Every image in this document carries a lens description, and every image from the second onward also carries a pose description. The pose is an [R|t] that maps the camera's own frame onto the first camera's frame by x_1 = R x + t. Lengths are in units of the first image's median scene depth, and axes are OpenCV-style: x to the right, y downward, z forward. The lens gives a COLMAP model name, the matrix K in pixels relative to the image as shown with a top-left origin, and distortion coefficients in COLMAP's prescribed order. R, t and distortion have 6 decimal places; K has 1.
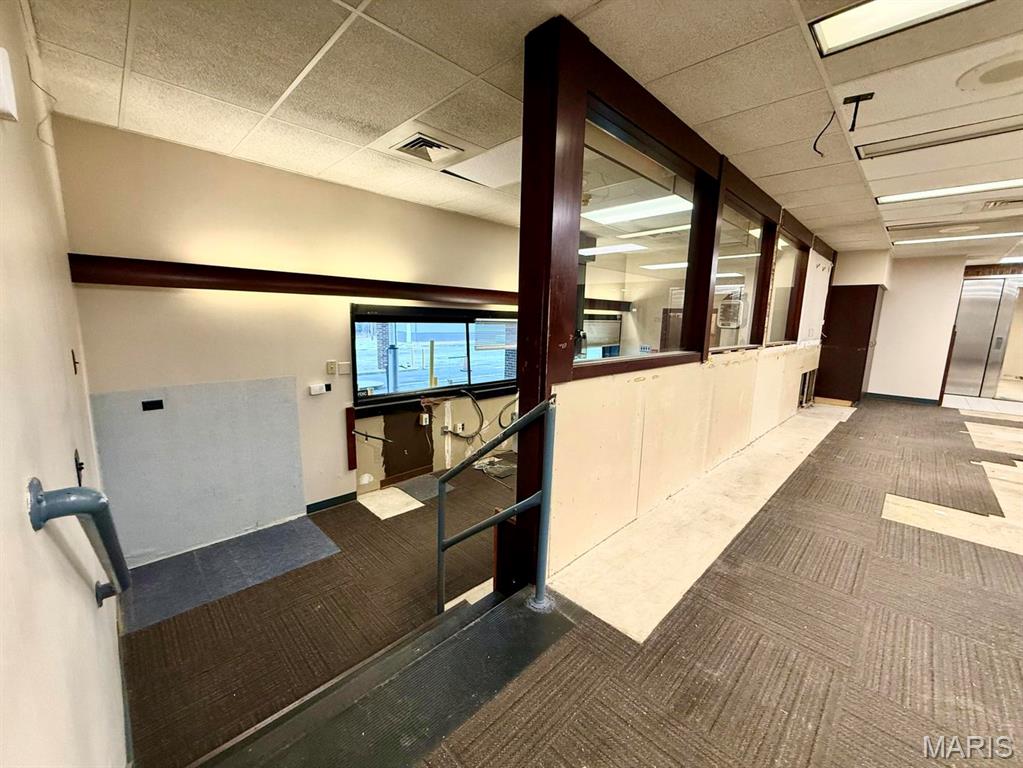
lens RADIAL K [[406.3, 0, 517.2], [0, 406.3, 380.7], [0, 0, 1]] dist [-0.001352, -0.000041]
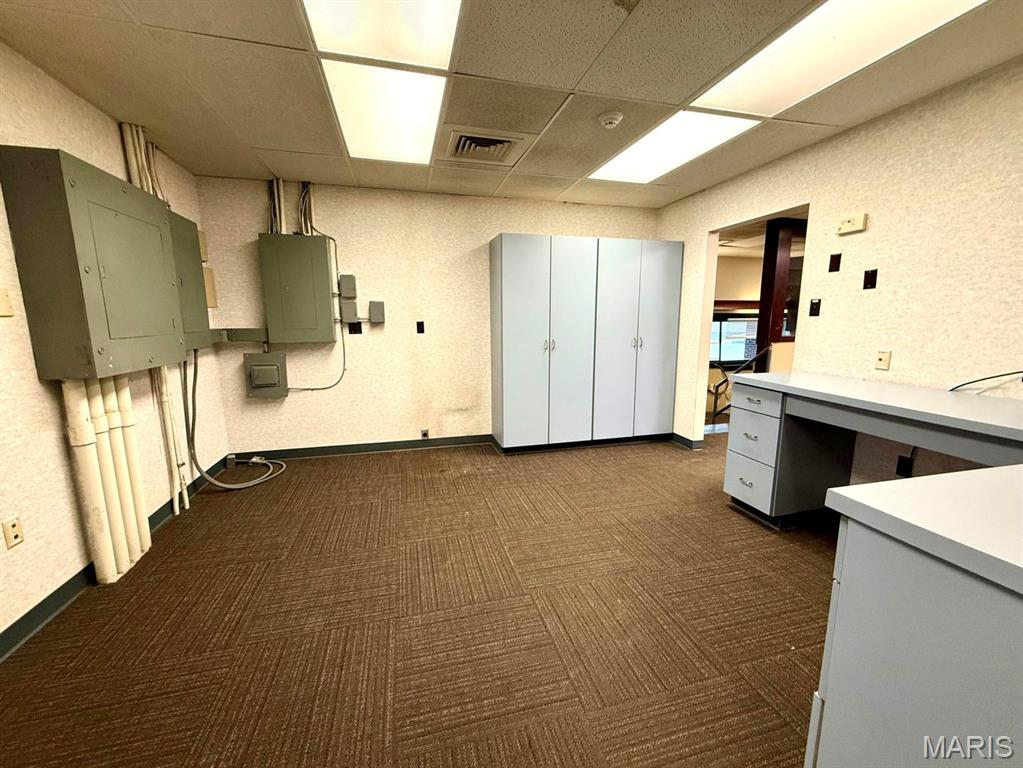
lens RADIAL K [[406.3, 0, 511.1], [0, 406.3, 380.1], [0, 0, 1]] dist [-0.001352, -0.000041]
pose [[0.871091, 0.052192, -0.488340, -0.050137], [-0.055424, 0.998432, 0.007845, 0.115609], [0.487984, 0.020232, 0.872618, -0.753889]]
